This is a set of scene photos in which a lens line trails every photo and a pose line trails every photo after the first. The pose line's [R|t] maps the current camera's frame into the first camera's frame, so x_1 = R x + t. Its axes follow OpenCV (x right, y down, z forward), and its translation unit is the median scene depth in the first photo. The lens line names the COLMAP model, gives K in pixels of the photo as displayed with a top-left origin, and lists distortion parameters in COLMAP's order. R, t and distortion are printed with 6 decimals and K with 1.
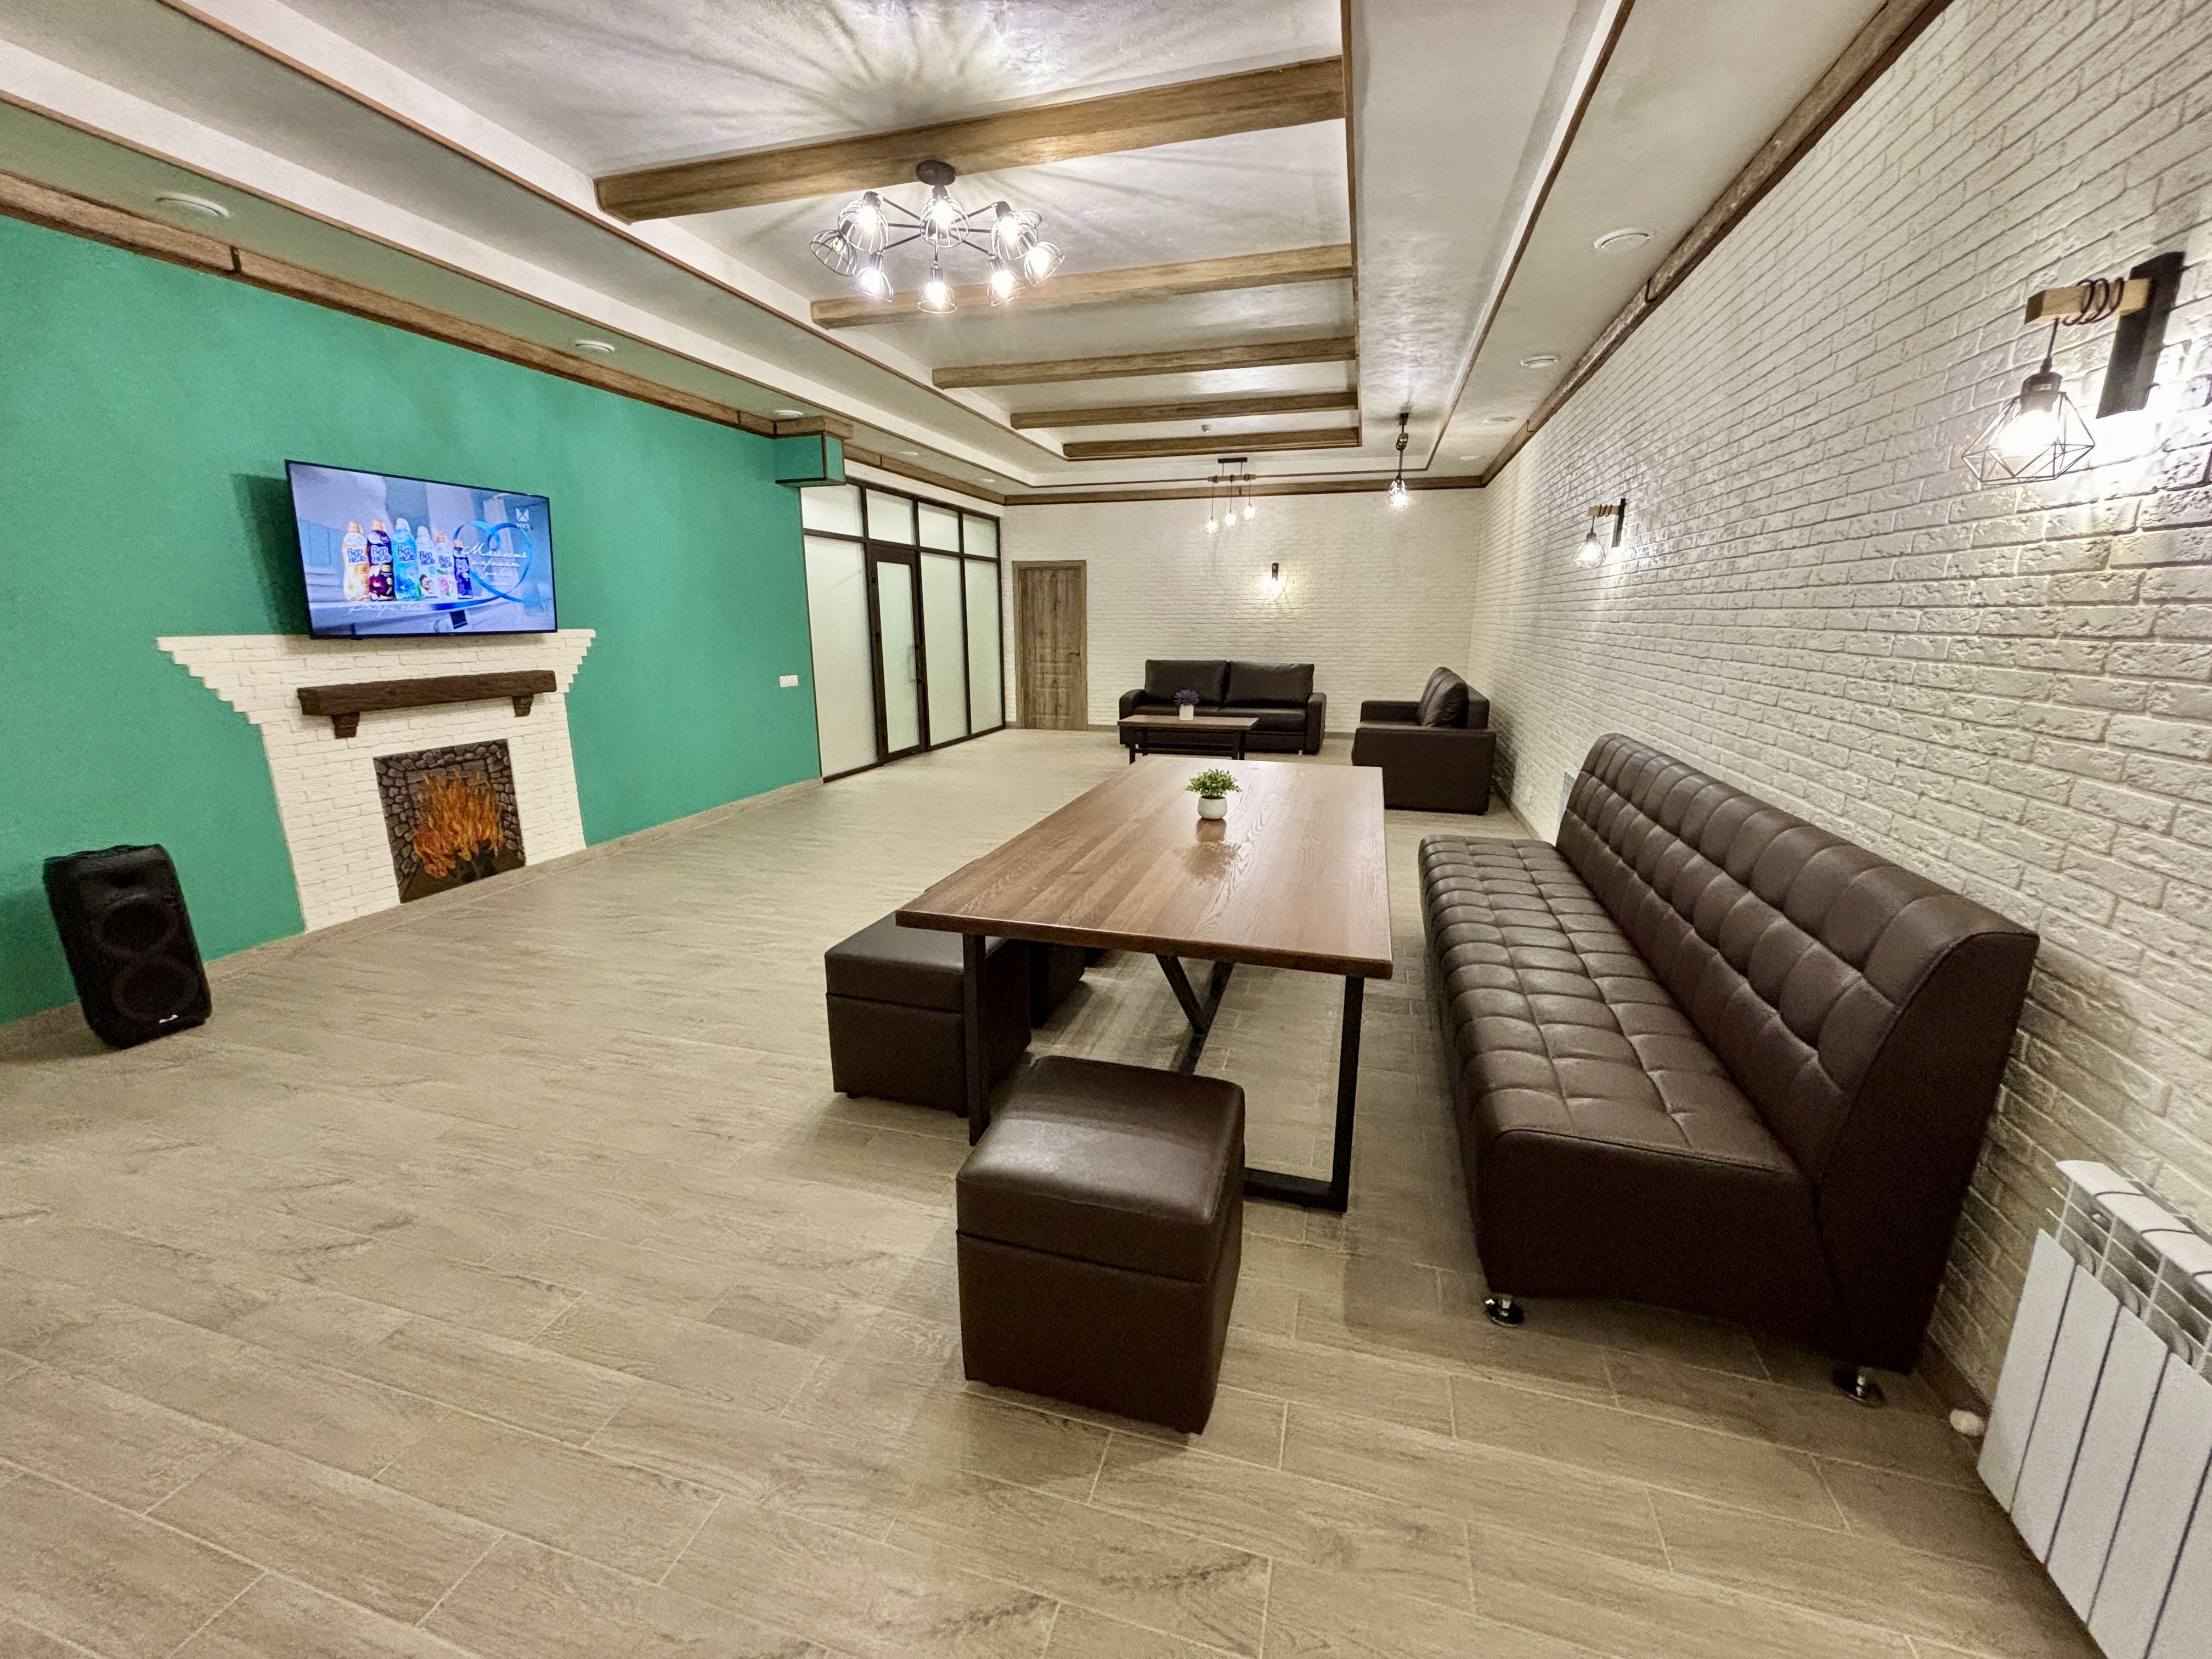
lens RADIAL K [[887.8, 0, 1106.0], [0, 887.8, 829.5], [0, 0, 1]] dist [-0.017480, 0.003666]
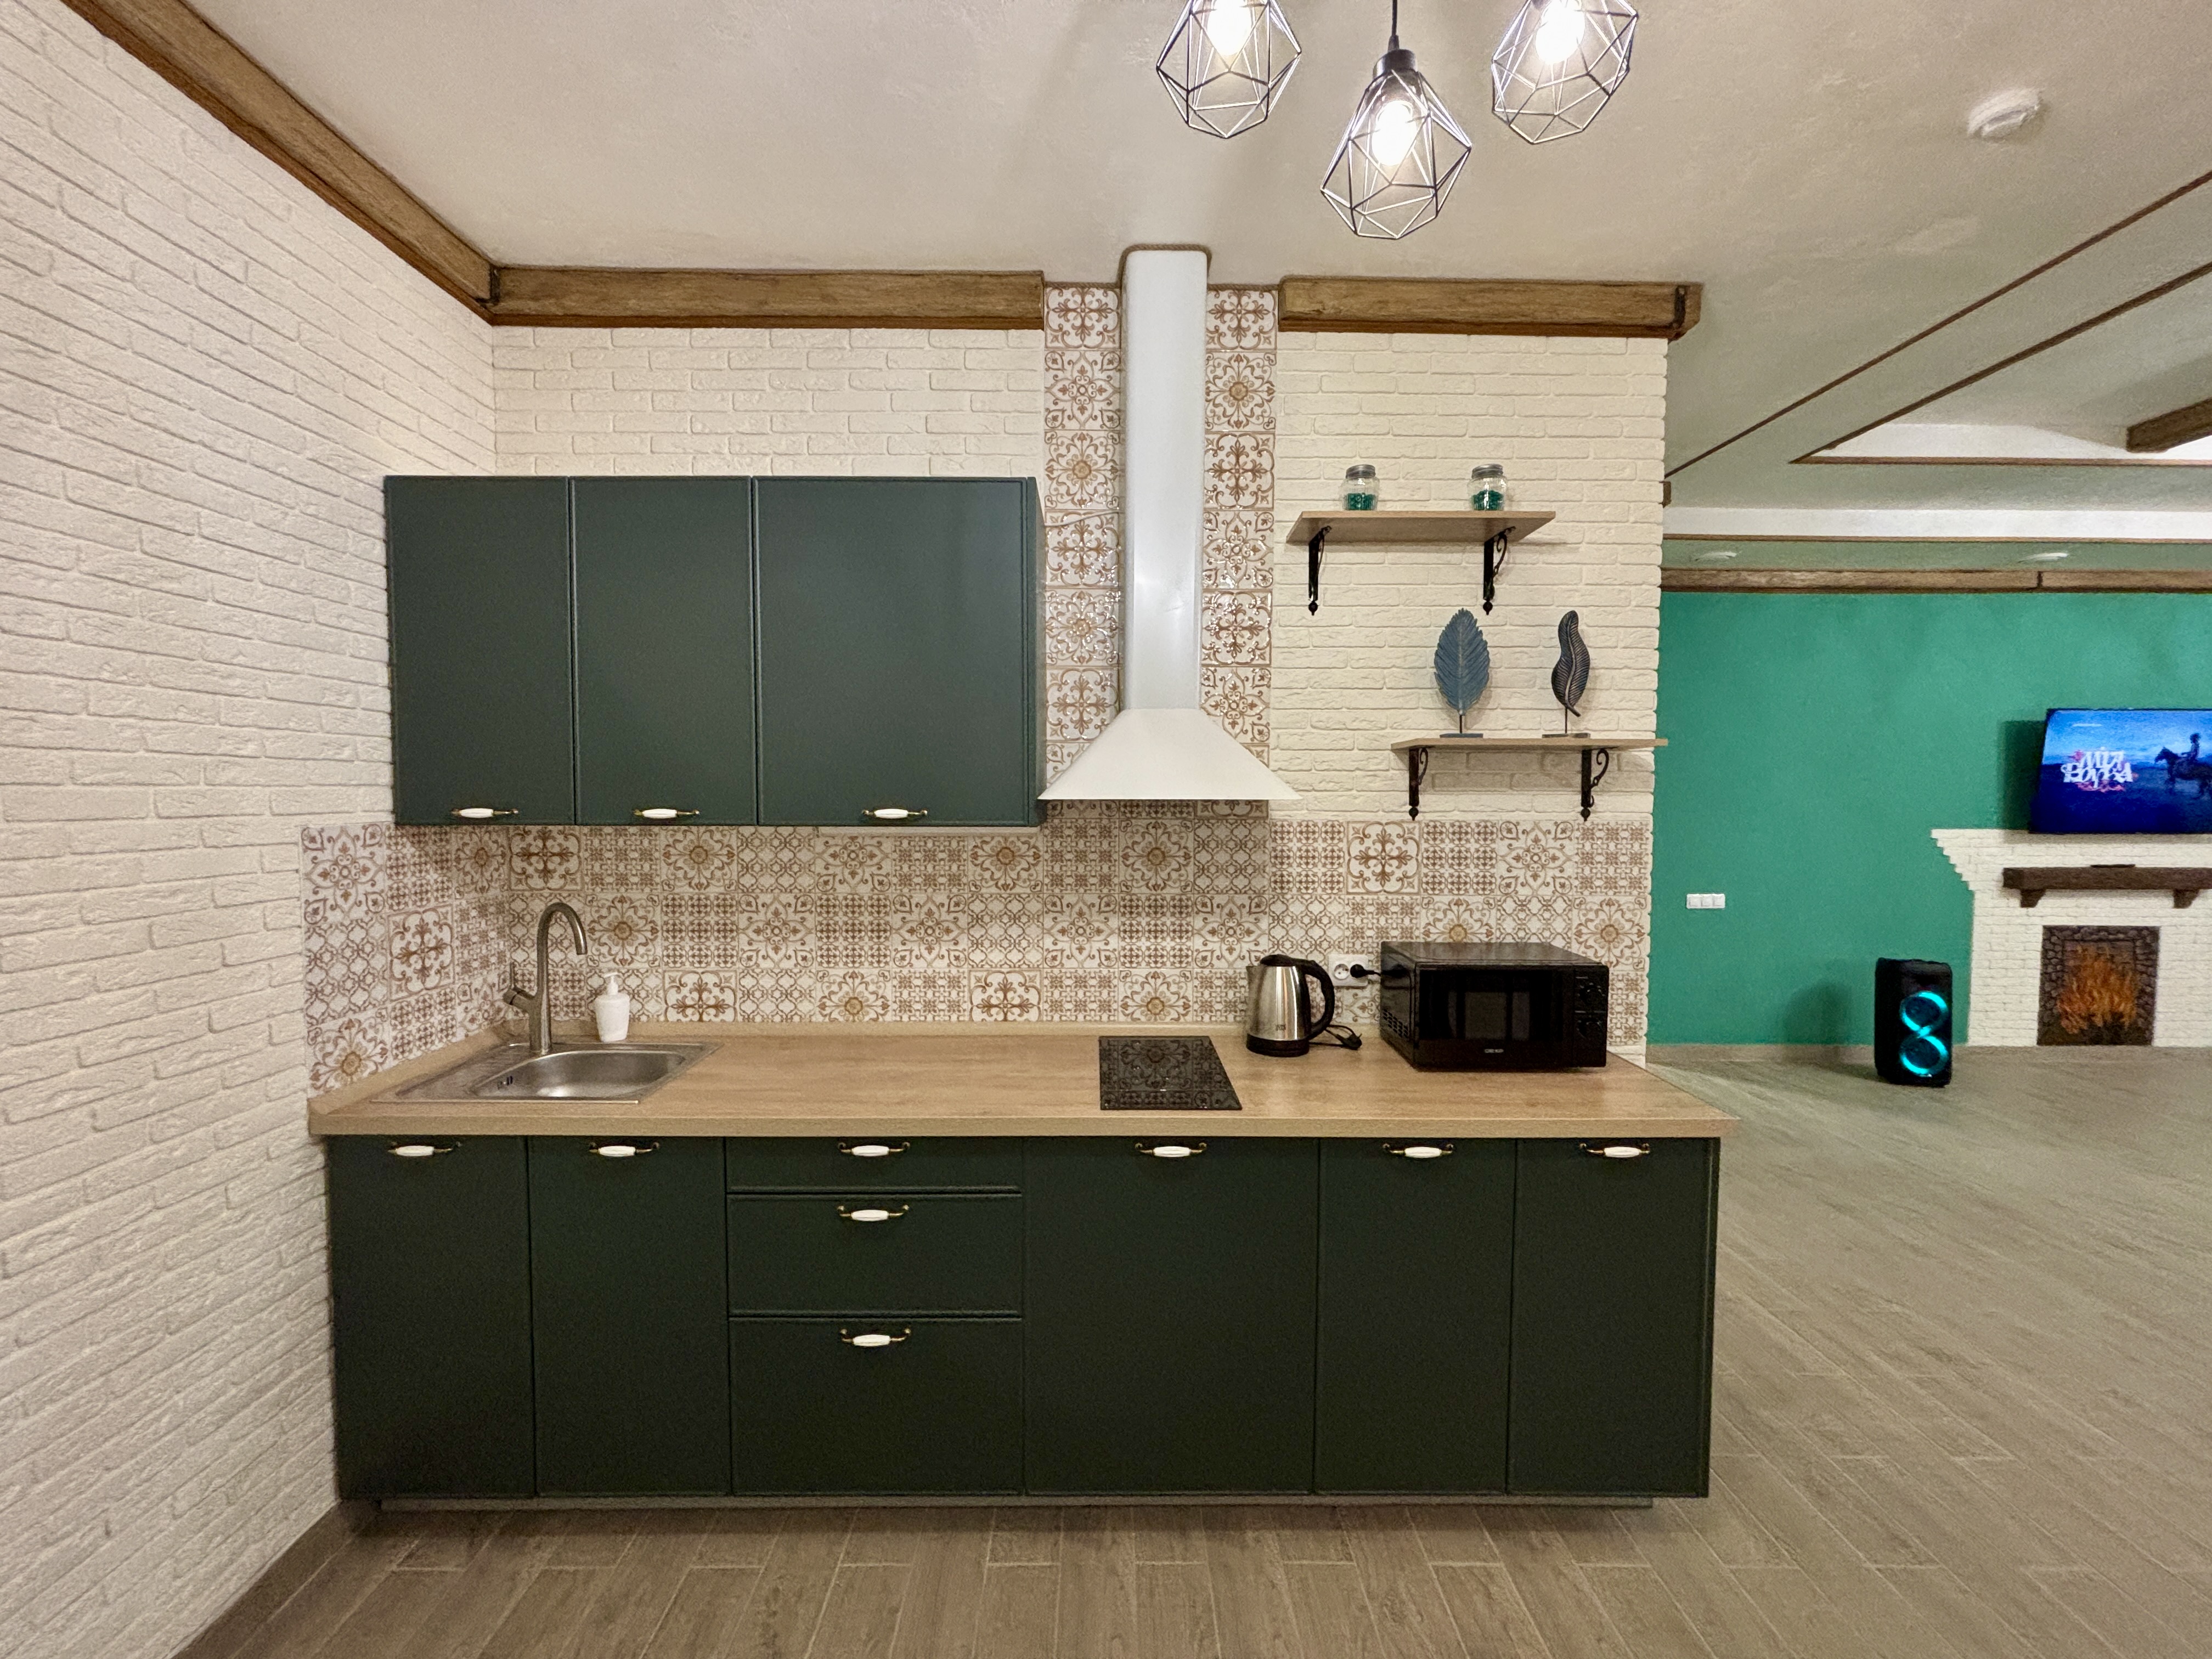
lens RADIAL K [[887.2, 0, 1107.6], [0, 887.2, 828.3], [0, 0, 1]] dist [0.017512, -0.004740]
pose [[0.291389, 0.042913, -0.955642, 0.006165], [-0.231120, 0.972556, -0.026800, 0.144041], [0.928265, 0.228677, 0.293310, -0.744702]]
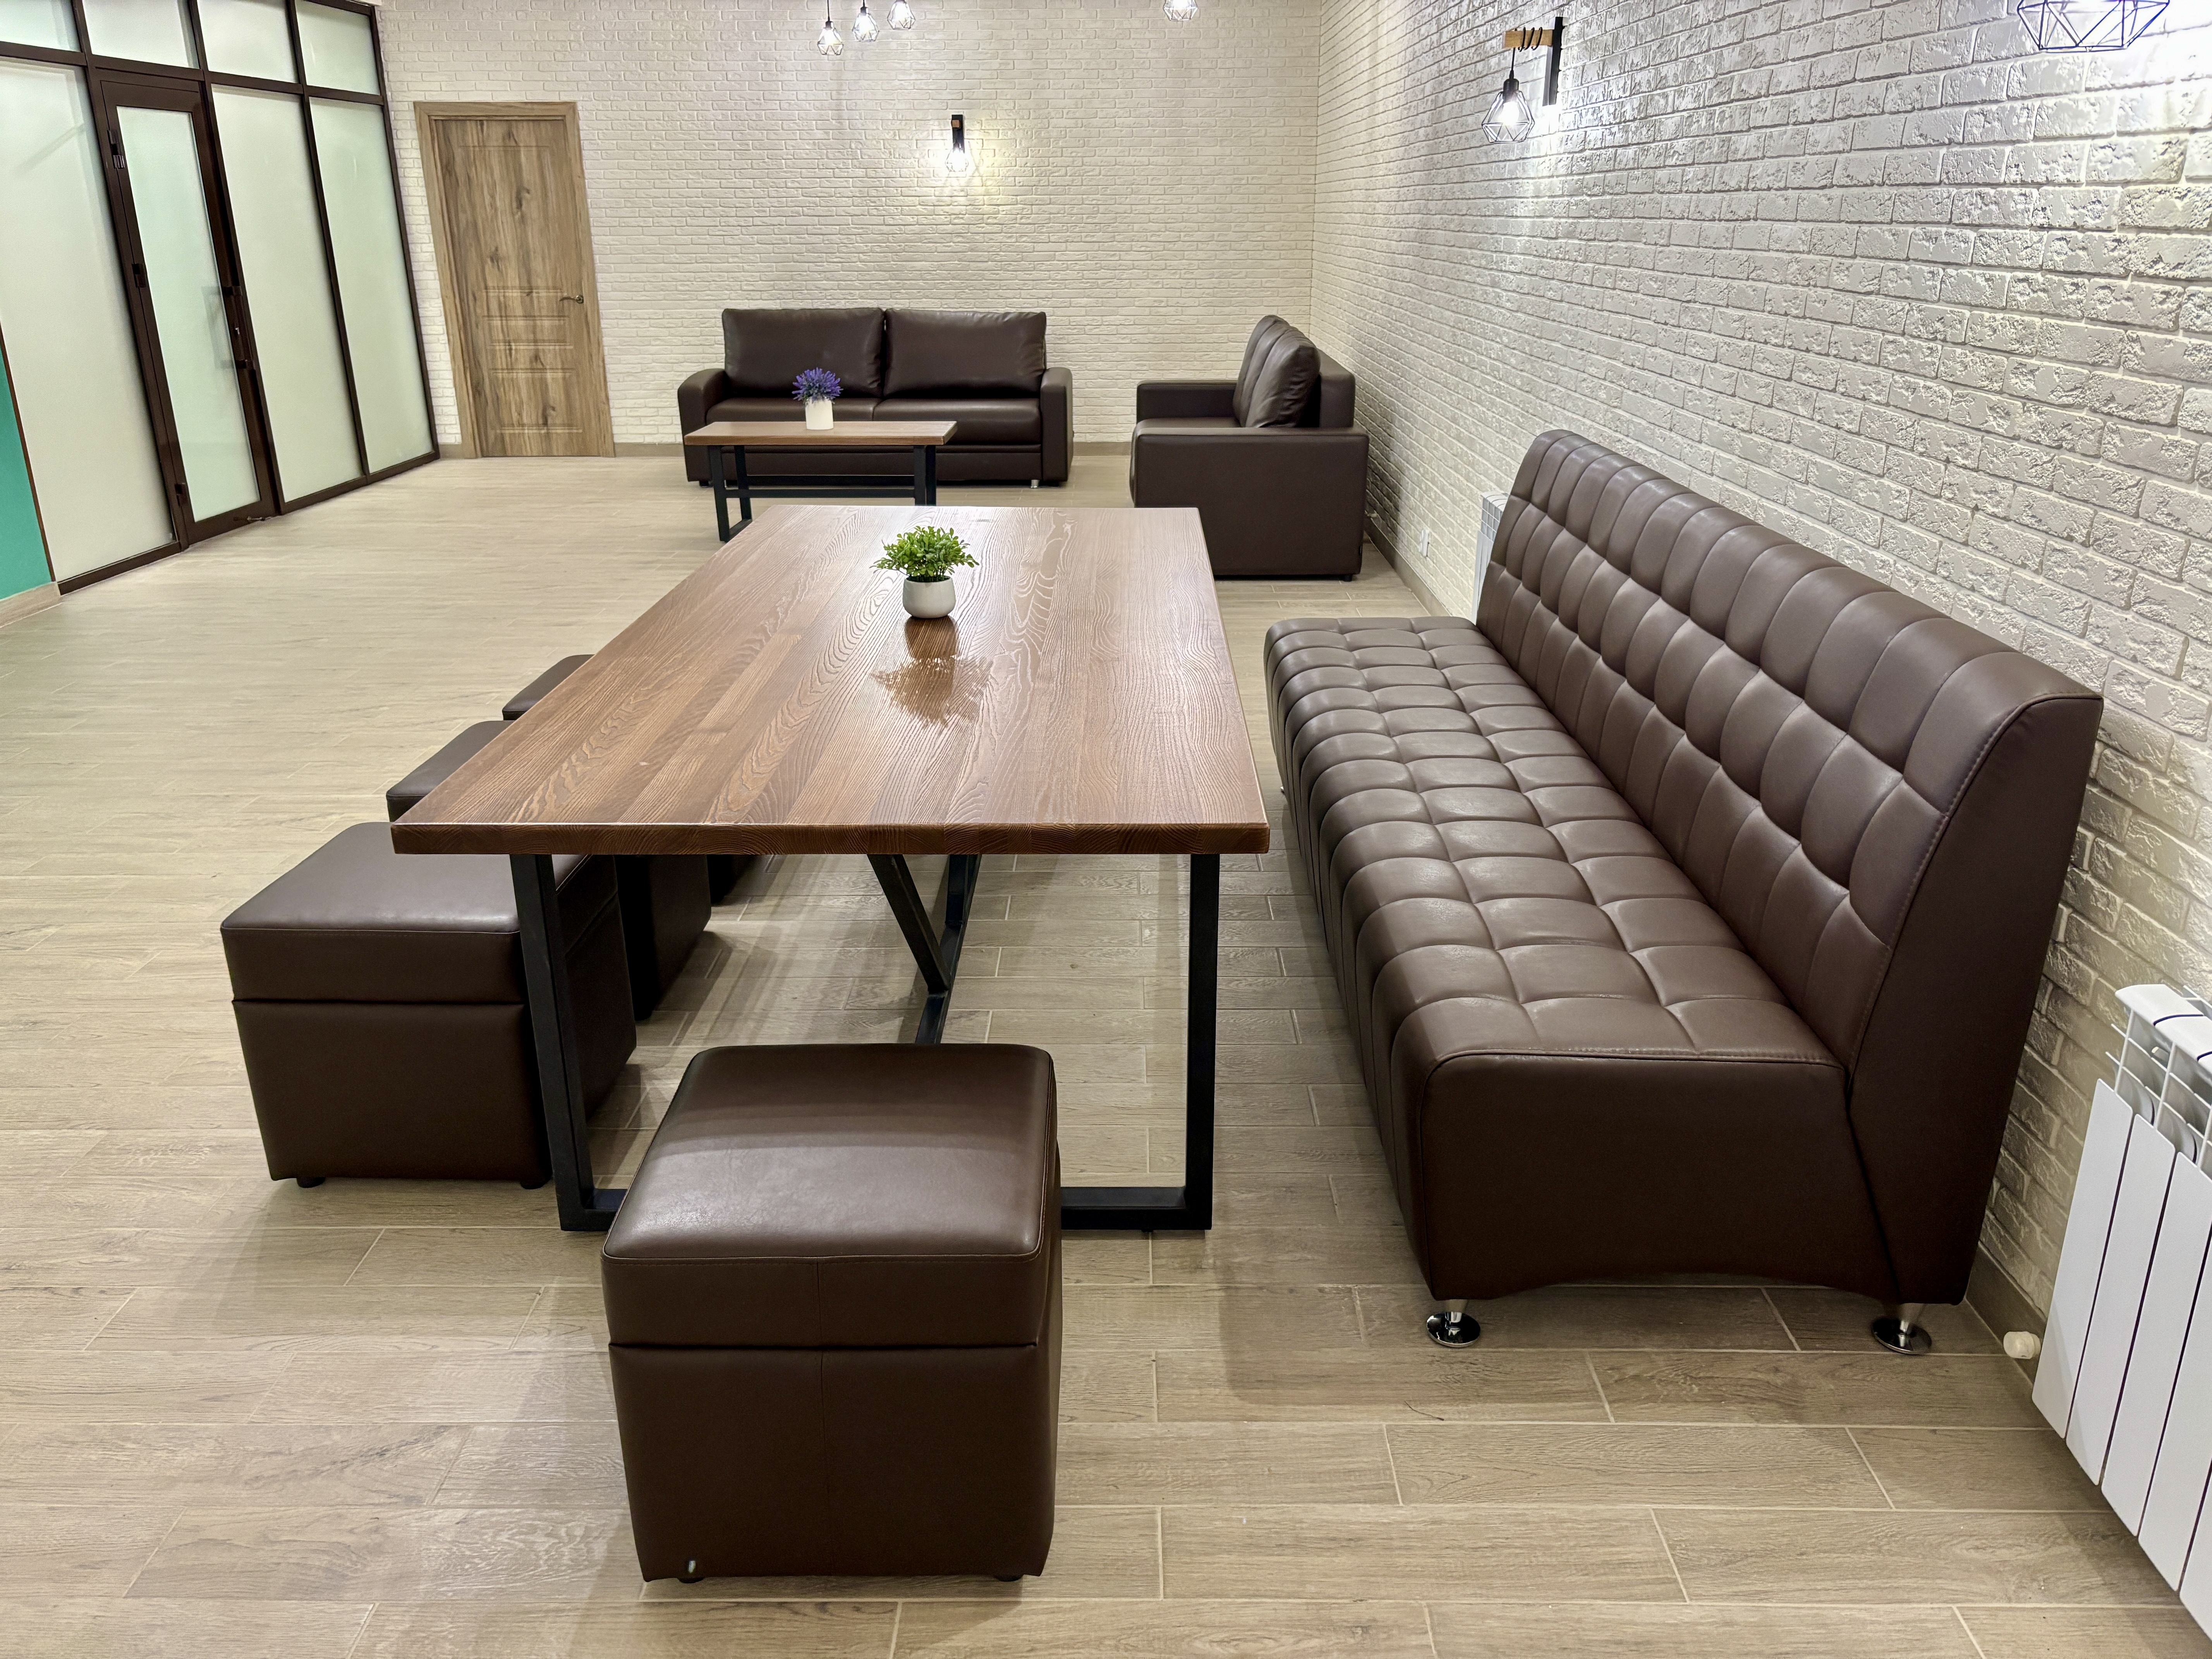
lens RADIAL K [[1685.5, 0, 1136.9], [0, 1685.5, 860.2], [0, 0, 1]] dist [0.008118, -0.035667]
pose [[0.957888, -0.102678, 0.268157, -0.051383], [0.066778, 0.987934, 0.139742, 0.002057], [-0.279270, -0.115950, 0.953186, -0.067255]]
